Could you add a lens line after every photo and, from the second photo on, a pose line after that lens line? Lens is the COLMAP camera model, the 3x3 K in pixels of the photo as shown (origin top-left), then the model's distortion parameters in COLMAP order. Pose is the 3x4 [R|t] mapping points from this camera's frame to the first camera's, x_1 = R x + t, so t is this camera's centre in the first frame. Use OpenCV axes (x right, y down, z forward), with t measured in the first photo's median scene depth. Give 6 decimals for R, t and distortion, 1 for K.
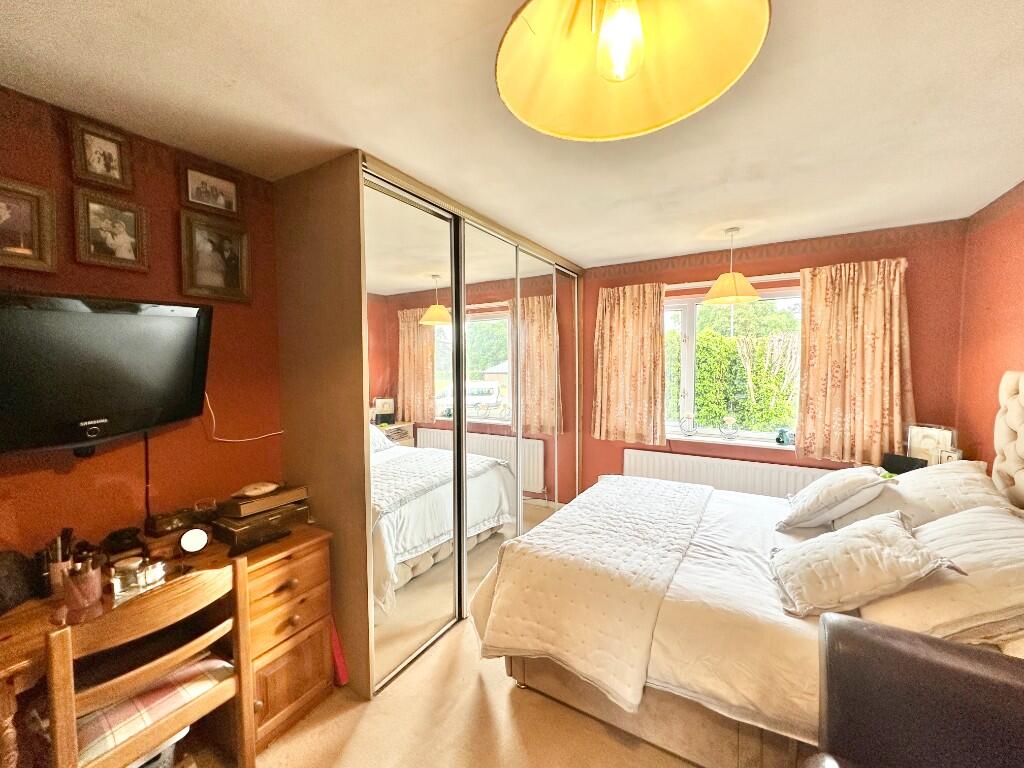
lens RADIAL K [[406.9, 0, 512.0], [0, 406.9, 384.0], [0, 0, 1]] dist [-0.001311, -0.000375]
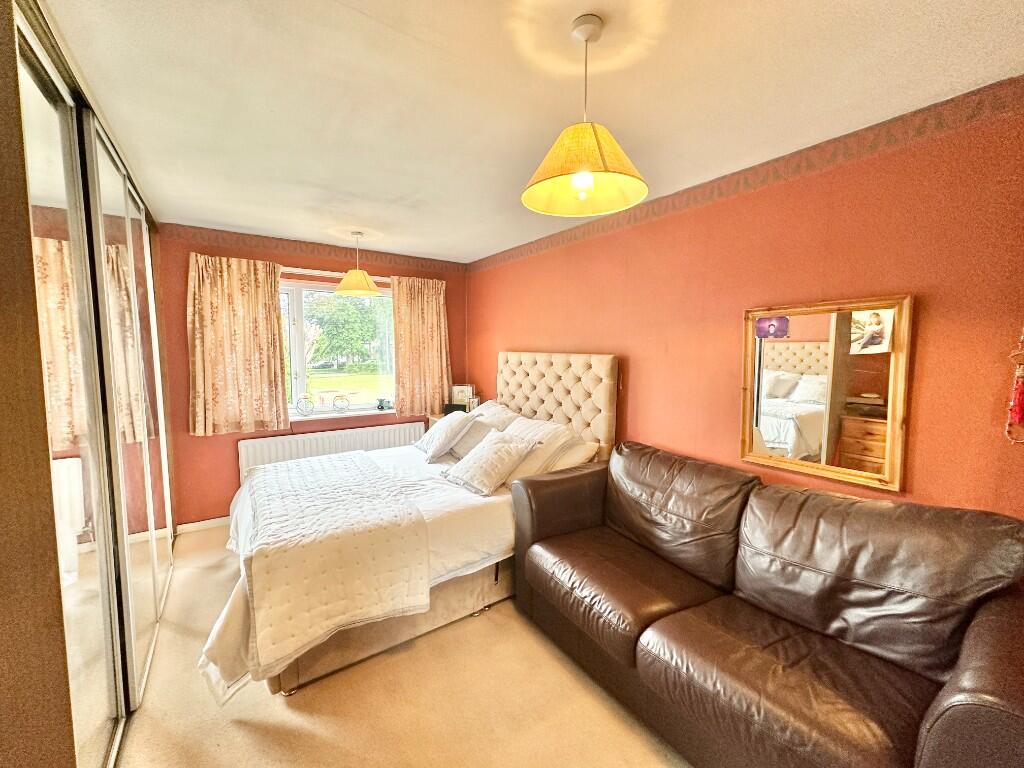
lens RADIAL K [[406.9, 0, 512.0], [0, 406.9, 384.0], [0, 0, 1]] dist [-0.001311, -0.000375]
pose [[0.409153, -0.070502, 0.909738, -0.377044], [0.040519, 0.997431, 0.059075, 0.007191], [-0.911566, 0.012690, 0.410959, 0.106021]]
